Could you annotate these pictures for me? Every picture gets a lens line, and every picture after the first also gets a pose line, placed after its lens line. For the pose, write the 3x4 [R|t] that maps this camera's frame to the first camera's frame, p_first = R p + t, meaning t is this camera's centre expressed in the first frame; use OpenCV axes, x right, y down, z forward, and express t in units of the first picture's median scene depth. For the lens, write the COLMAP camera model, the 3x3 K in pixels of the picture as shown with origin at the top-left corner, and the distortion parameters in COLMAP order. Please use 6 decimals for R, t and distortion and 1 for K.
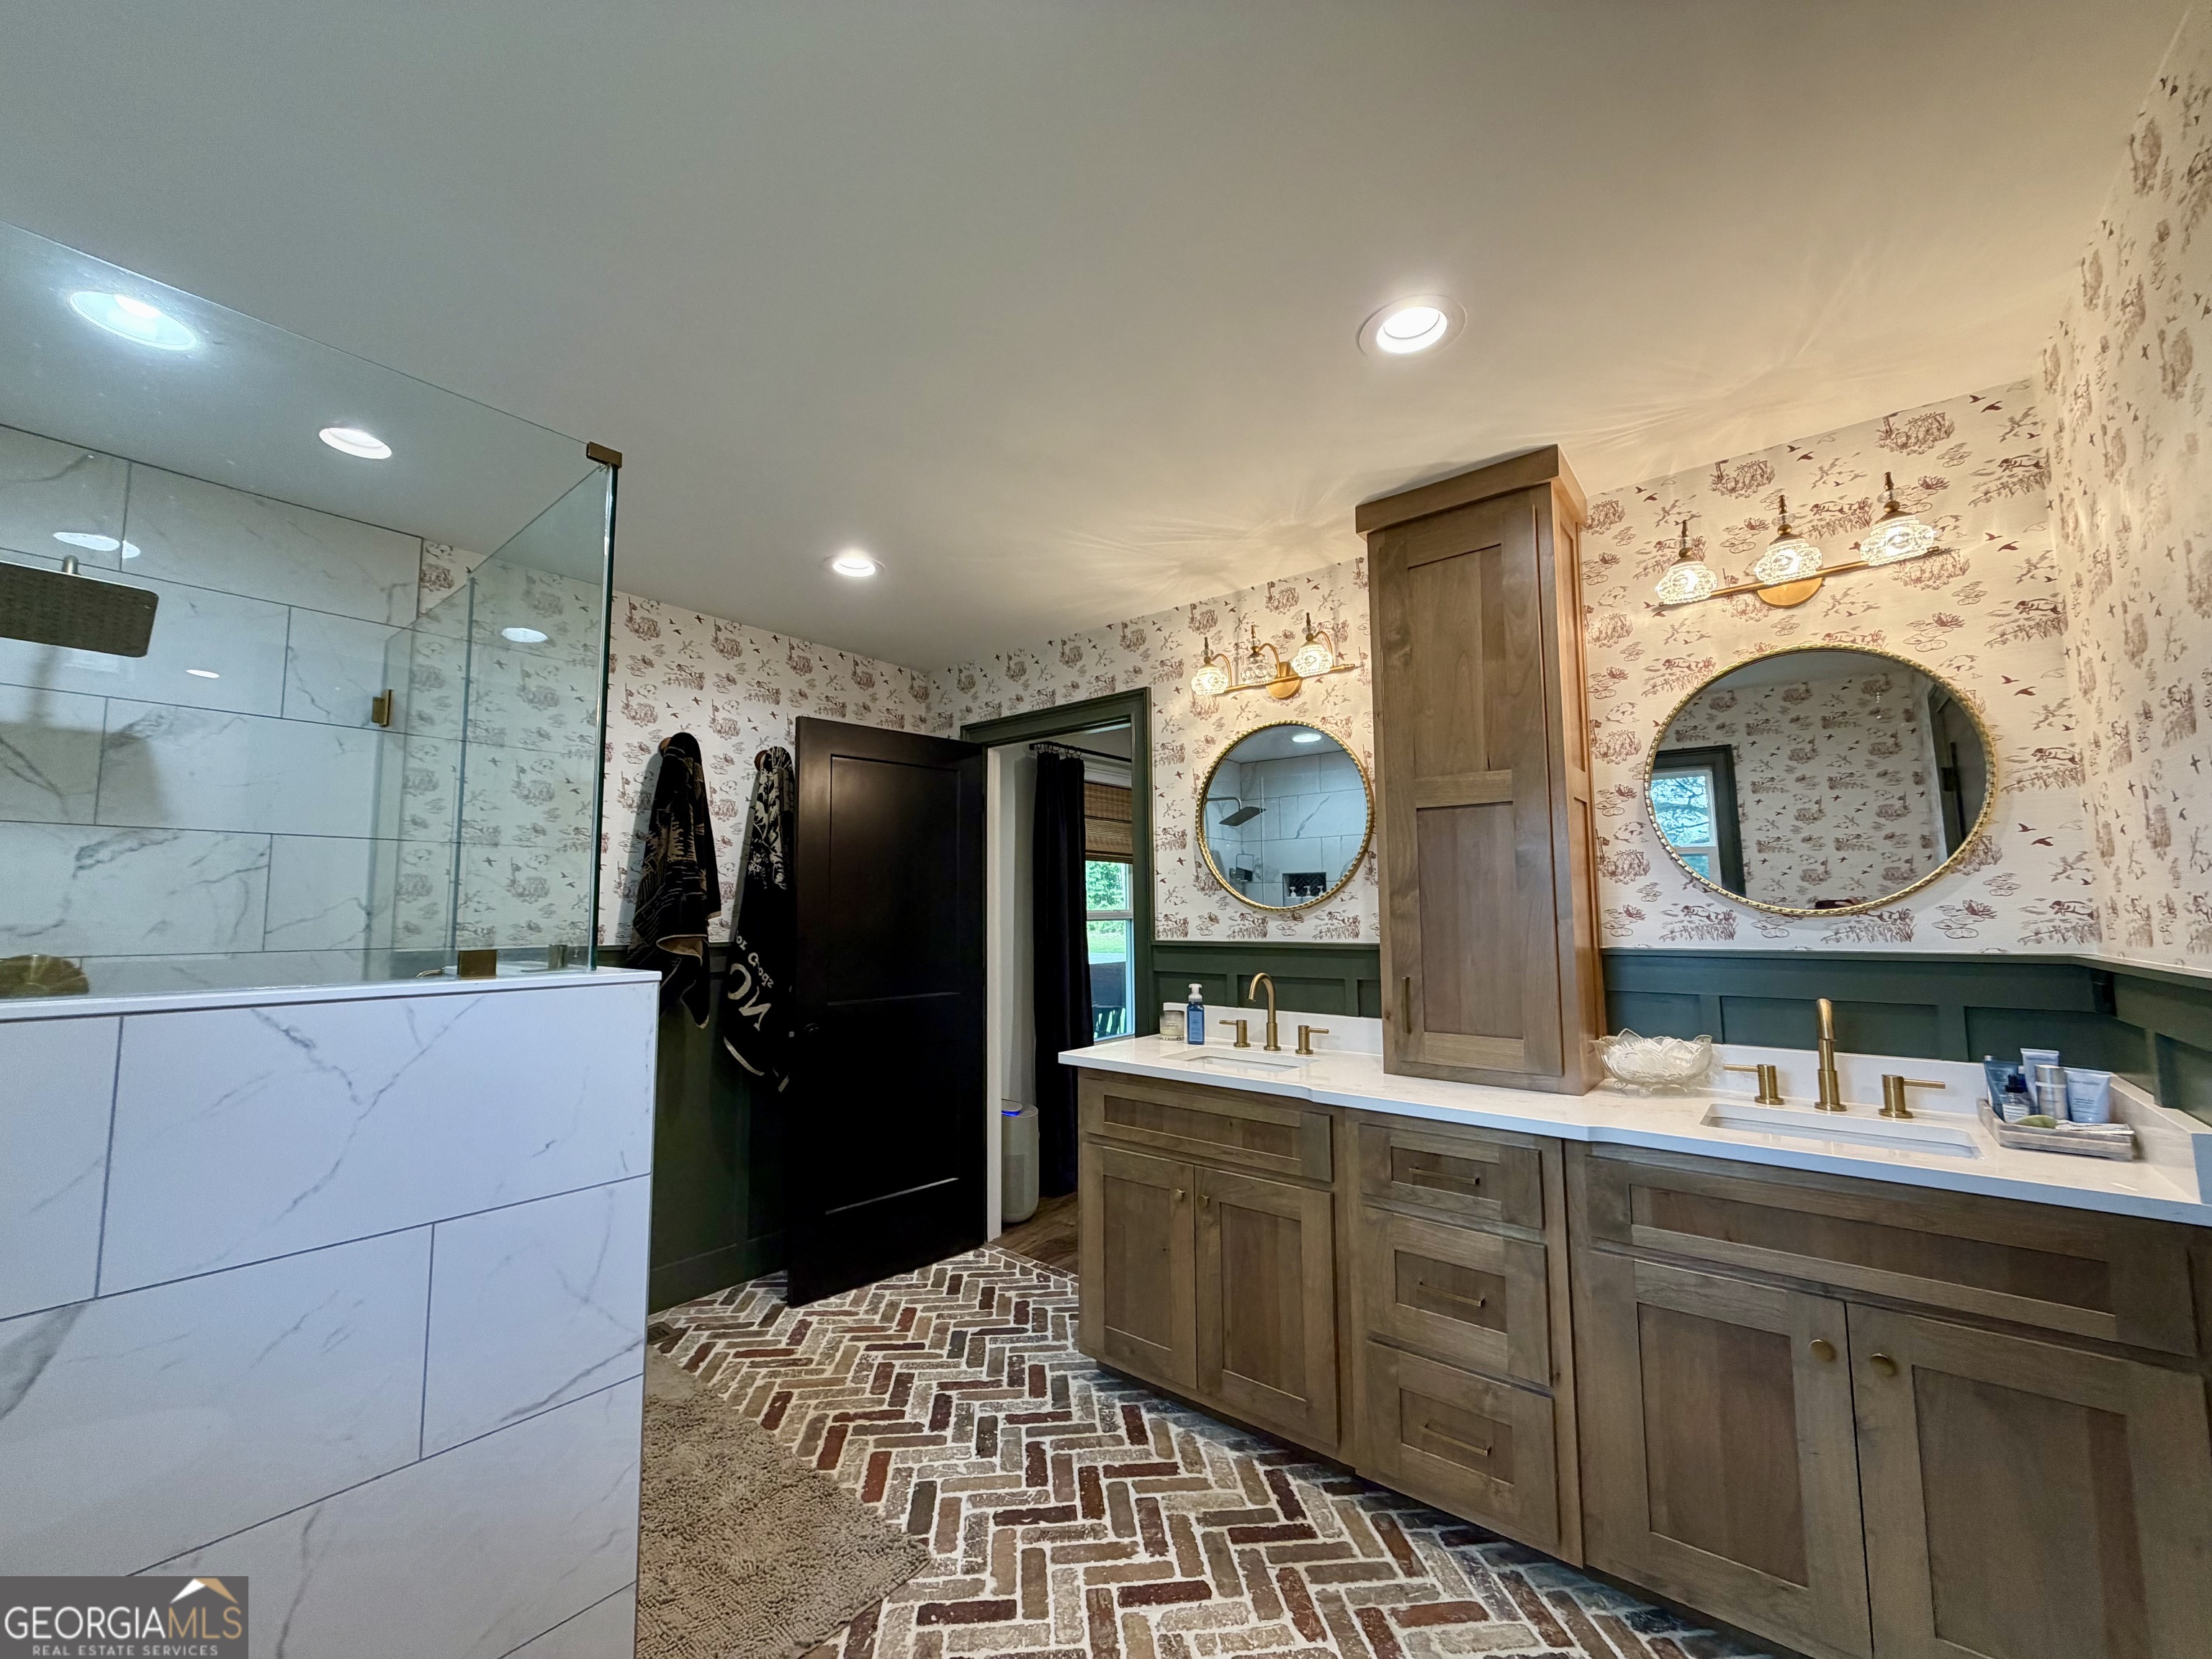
lens RADIAL K [[877.0, 0, 1112.7], [0, 877.0, 834.2], [0, 0, 1]] dist [0.001103, -0.000074]
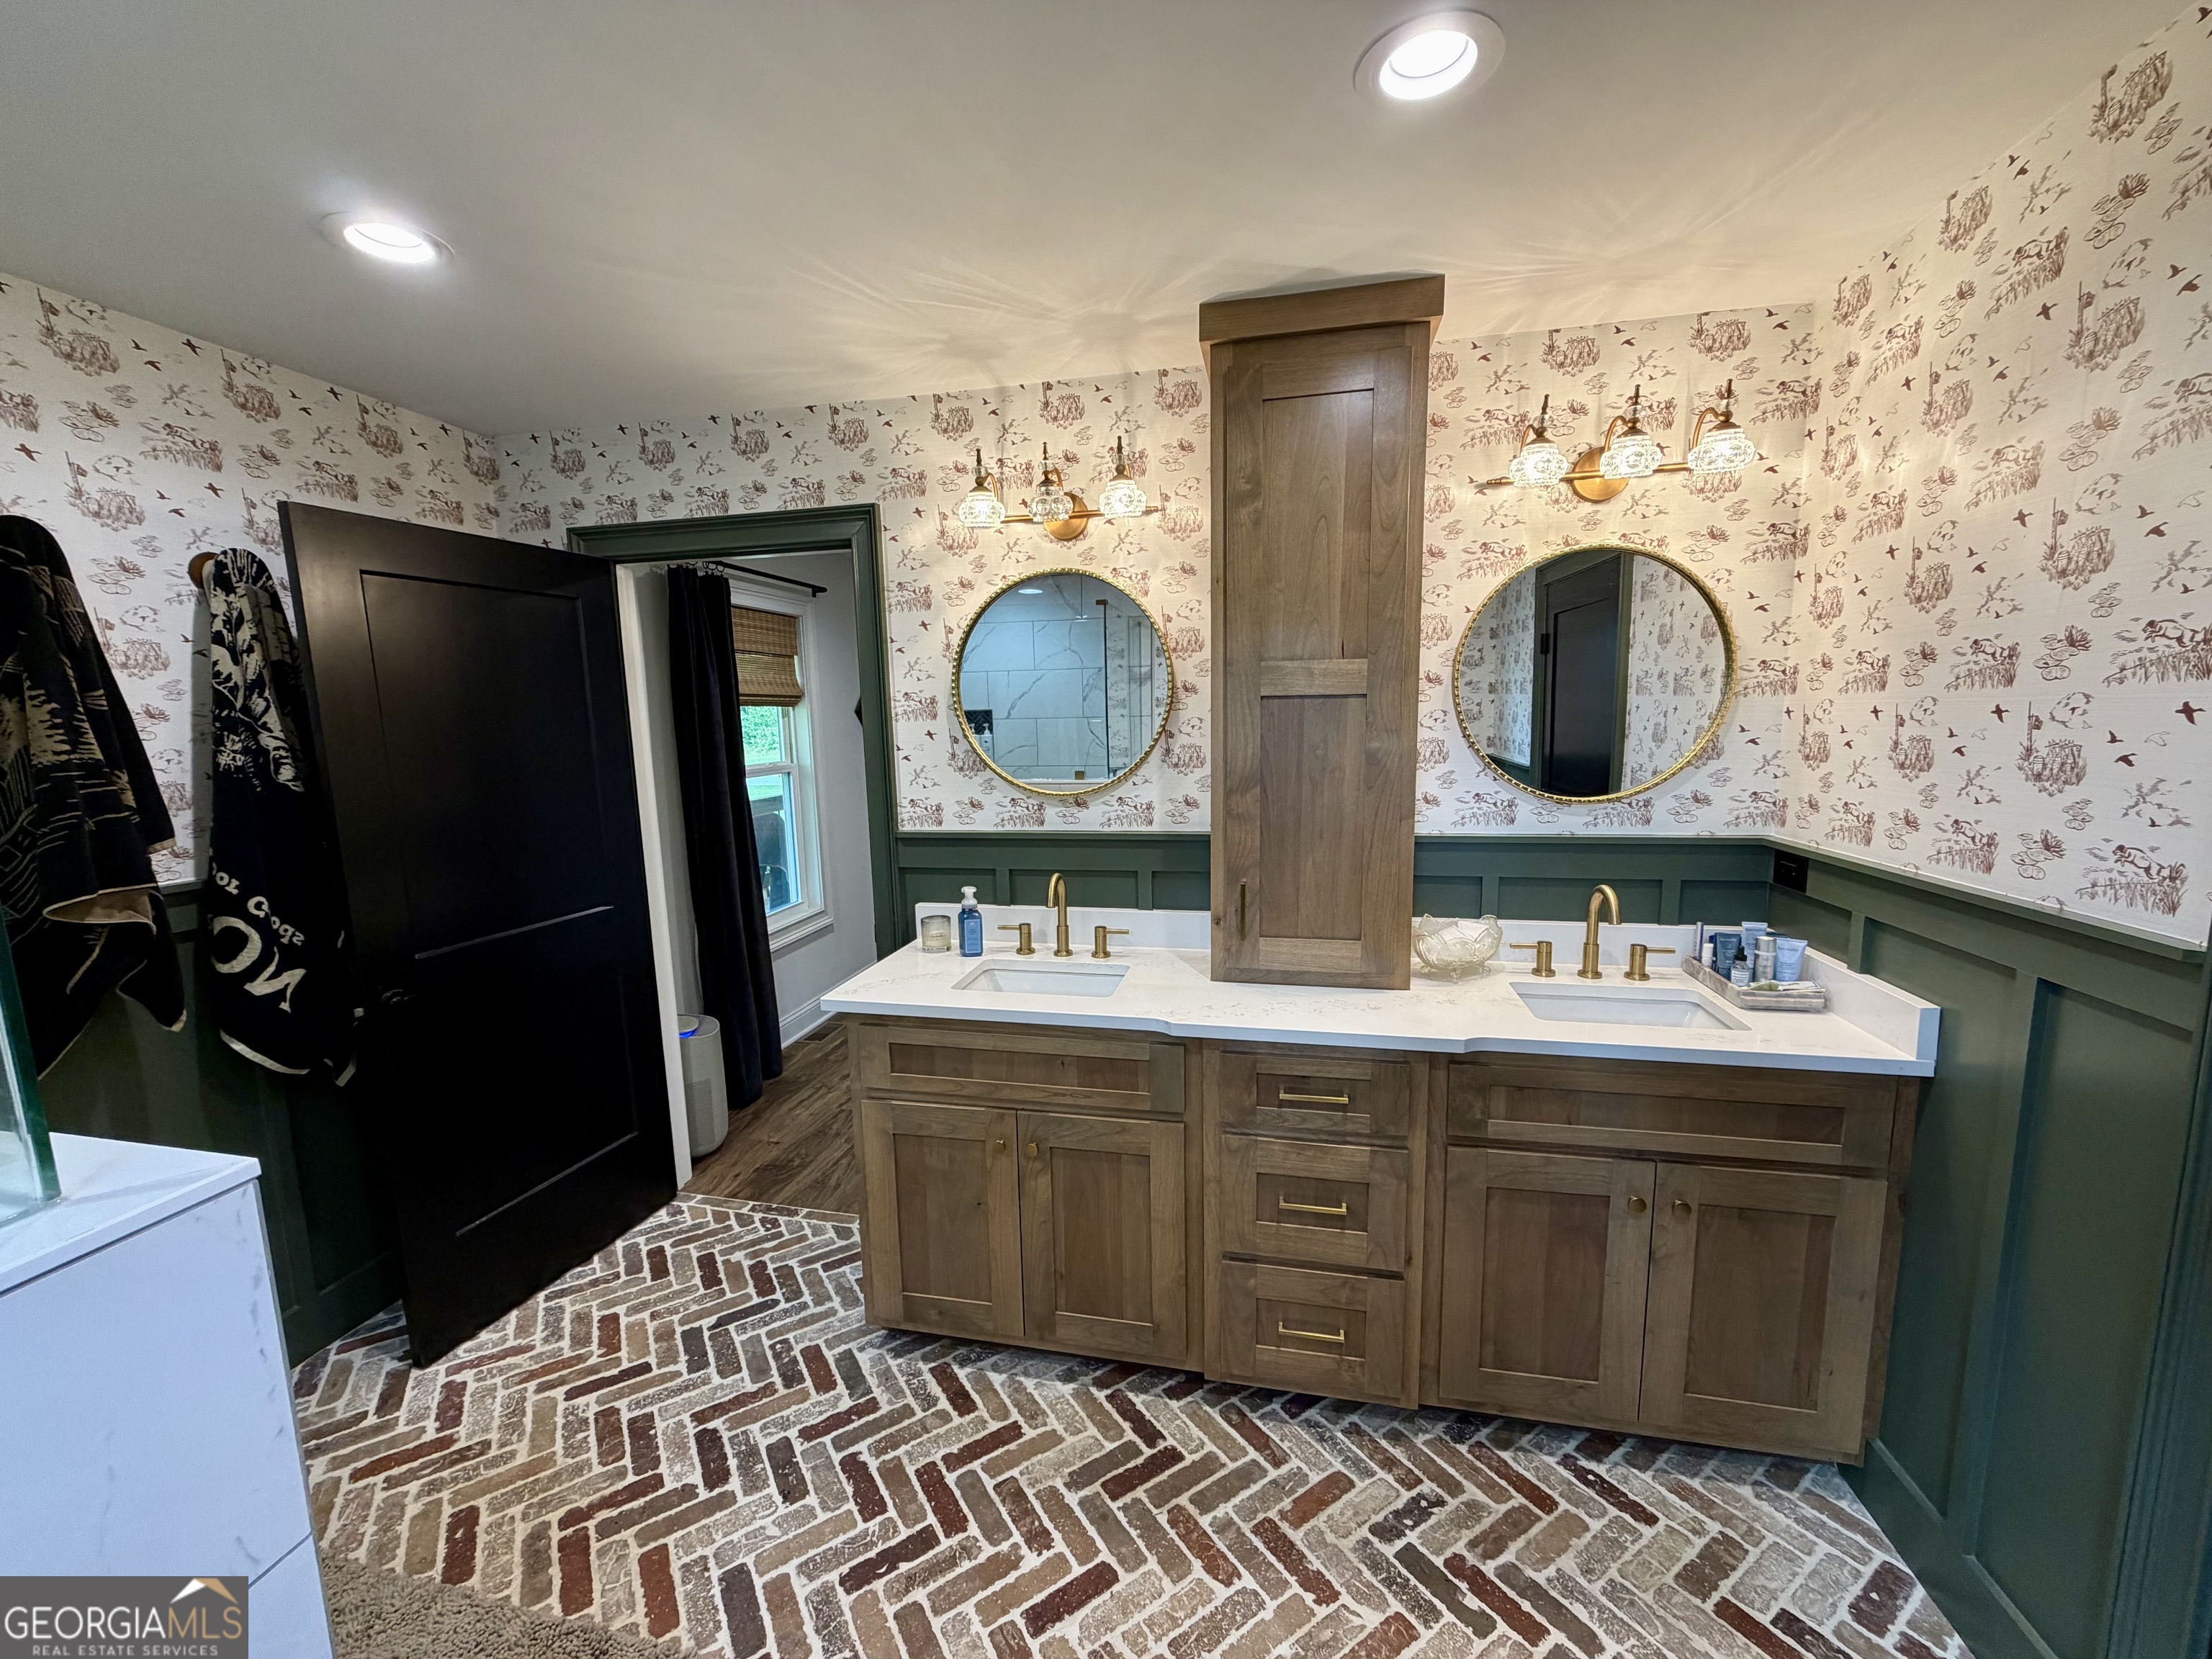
lens RADIAL K [[877.0, 0, 1113.0], [0, 877.0, 834.4], [0, 0, 1]] dist [0.001103, -0.000074]
pose [[0.894406, -0.071932, 0.441433, -0.190184], [-0.026137, 0.976889, 0.212142, -0.077767], [-0.446491, -0.201279, 0.871856, 0.267265]]
